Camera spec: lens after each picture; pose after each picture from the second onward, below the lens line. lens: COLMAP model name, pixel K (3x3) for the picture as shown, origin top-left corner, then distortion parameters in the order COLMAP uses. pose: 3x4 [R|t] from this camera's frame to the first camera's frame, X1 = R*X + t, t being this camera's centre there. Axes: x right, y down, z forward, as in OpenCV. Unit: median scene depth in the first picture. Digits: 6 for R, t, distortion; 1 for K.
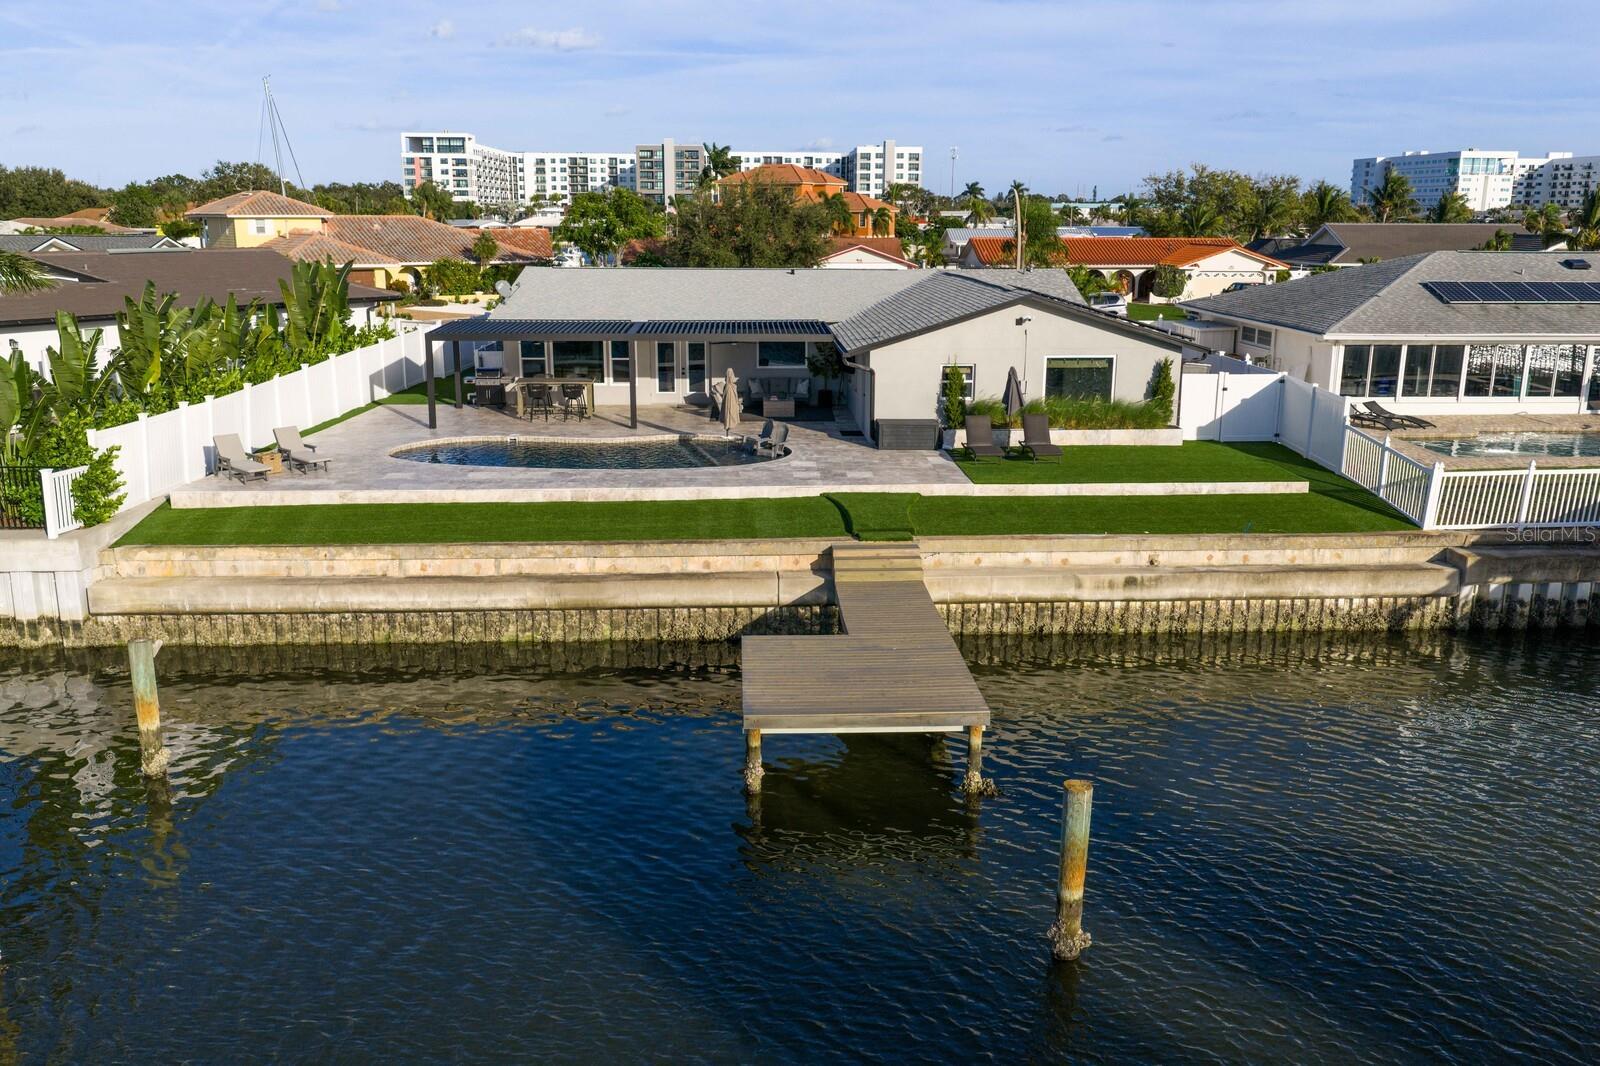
lens RADIAL K [[1327.6, 0, 800.0], [0, 1327.6, 533.0], [0, 0, 1]] dist [0.023472, -0.040502]
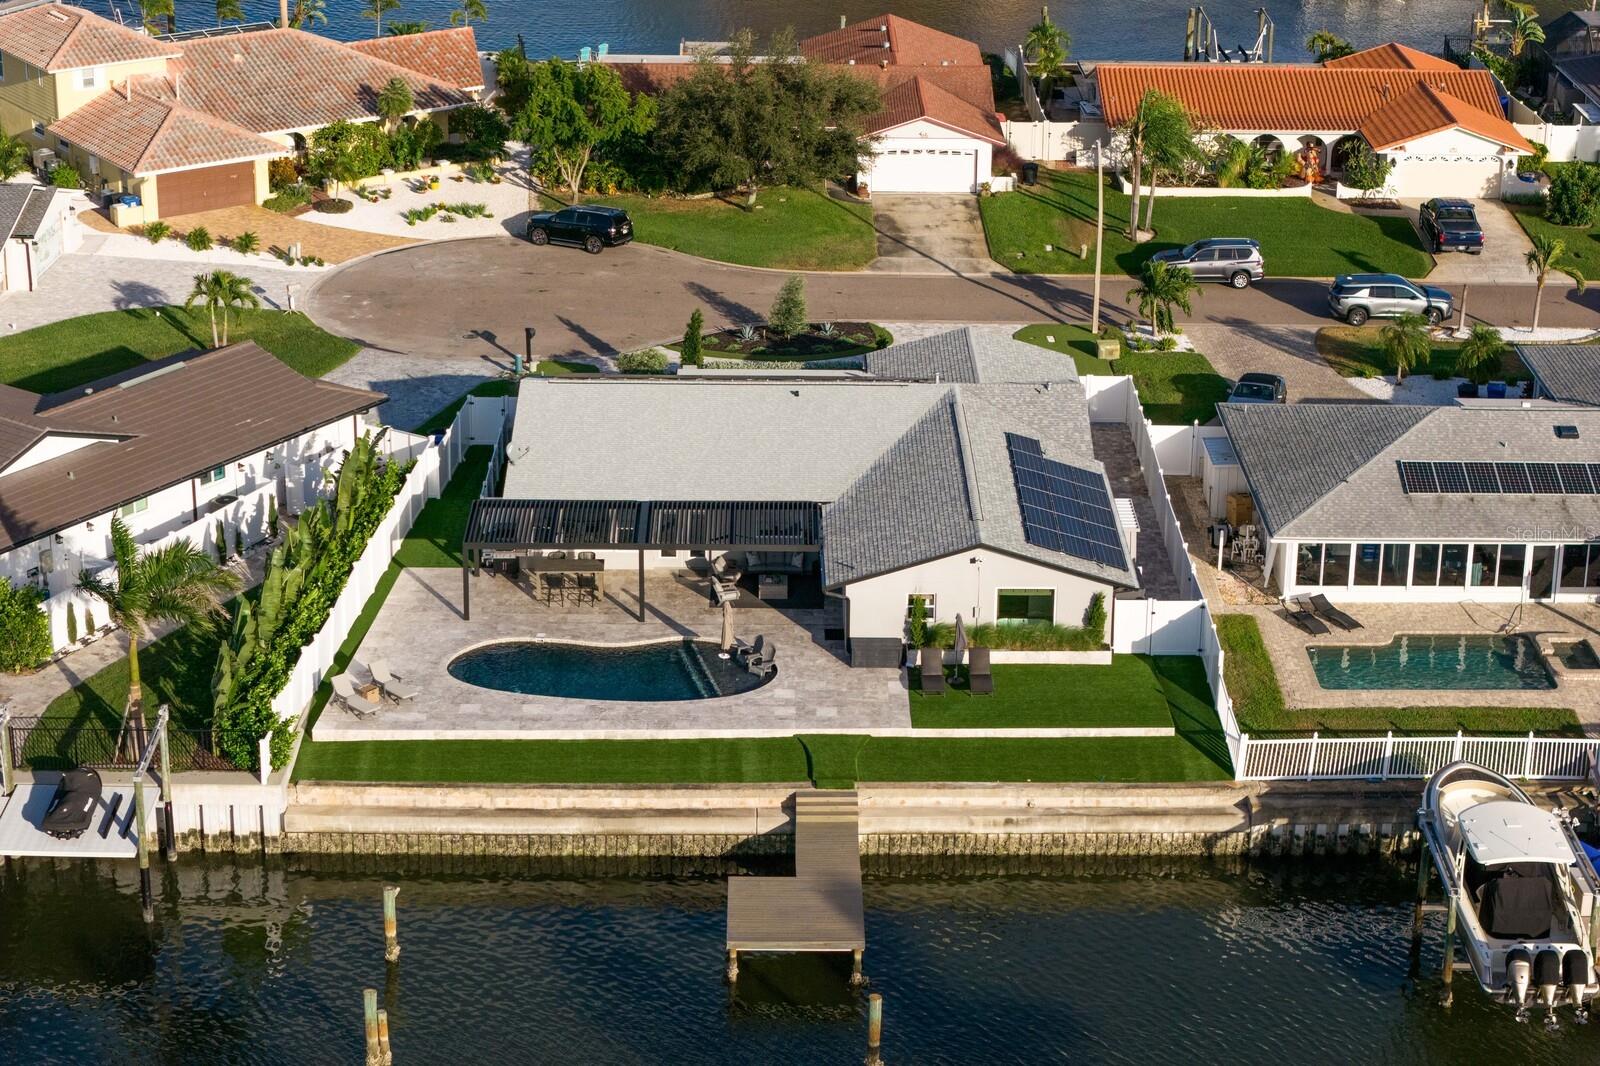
lens RADIAL K [[3221.0, 0, 799.7], [0, 3221.0, 491.3], [0, 0, 1]] dist [-0.201318, 0.589263]
pose [[0.999154, 0.018749, -0.036603, 0.140985], [-0.014320, 0.992945, 0.117710, -0.679292], [0.038552, -0.117086, 0.992373, -2.242001]]
